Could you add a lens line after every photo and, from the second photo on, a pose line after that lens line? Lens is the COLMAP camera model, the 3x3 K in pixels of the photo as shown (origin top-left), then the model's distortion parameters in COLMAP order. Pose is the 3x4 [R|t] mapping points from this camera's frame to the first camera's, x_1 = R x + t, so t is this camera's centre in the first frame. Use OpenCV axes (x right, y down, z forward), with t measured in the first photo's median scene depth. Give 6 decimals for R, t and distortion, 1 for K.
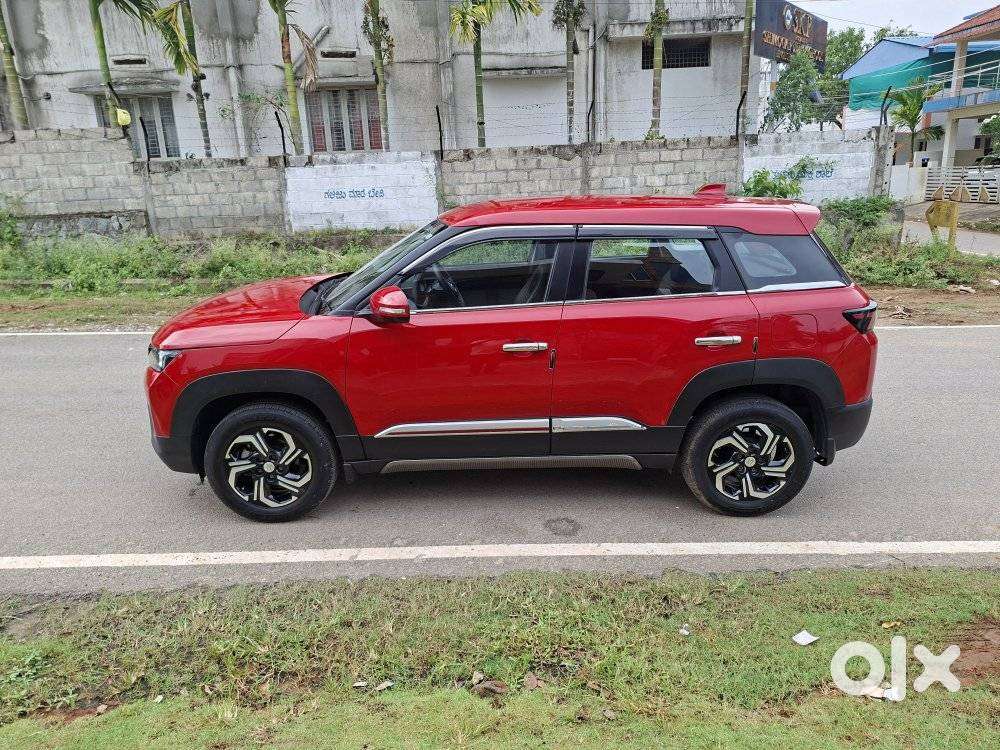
lens RADIAL K [[677.3, 0, 484.7], [0, 677.3, 373.7], [0, 0, 1]] dist [0.062821, -0.038028]
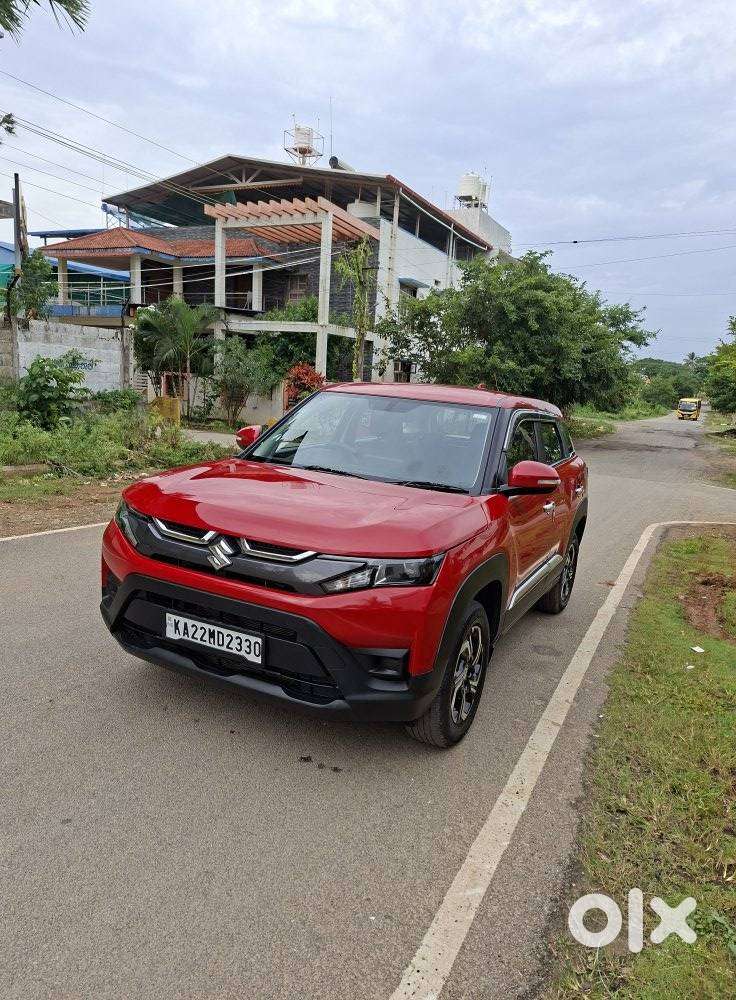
lens RADIAL K [[688.7, 0, 360.6], [0, 688.7, 505.4], [0, 0, 1]] dist [0.085172, -0.100821]
pose [[0.465647, -0.093499, 0.880018, -0.276429], [0.166992, 0.985822, 0.016380, -0.027650], [-0.869072, 0.139329, 0.474659, 0.160661]]
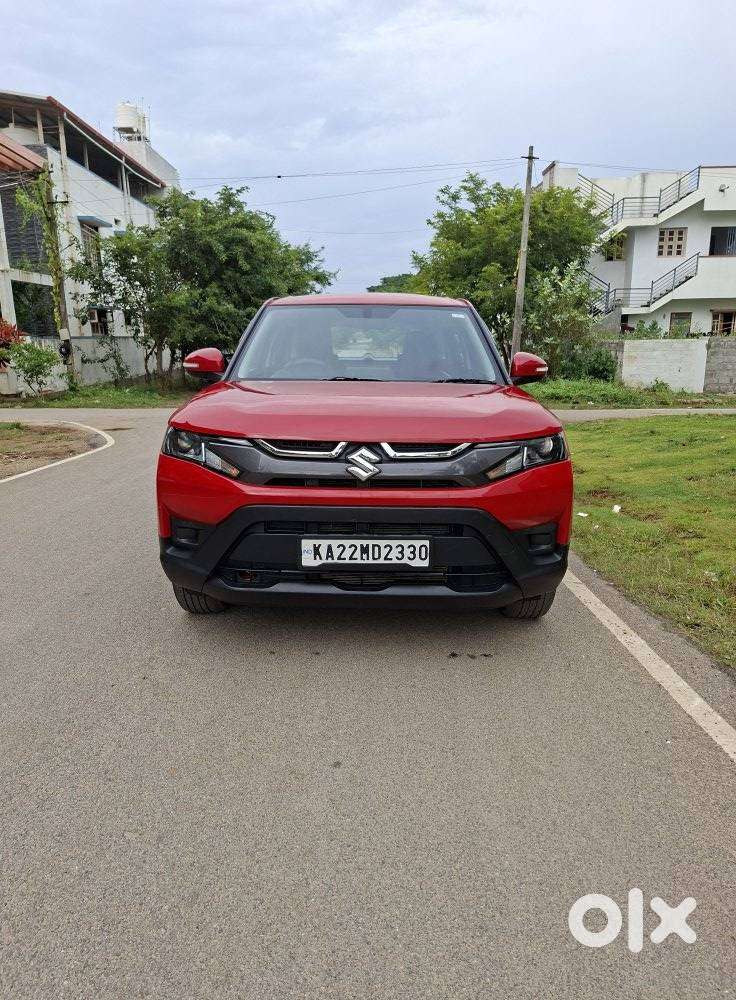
lens RADIAL K [[688.7, 0, 360.6], [0, 688.7, 505.4], [0, 0, 1]] dist [0.085172, -0.100821]
pose [[0.039426, -0.200774, 0.978844, -0.302503], [0.284198, 0.941401, 0.181647, -0.039692], [-0.957955, 0.271024, 0.094176, 0.272875]]
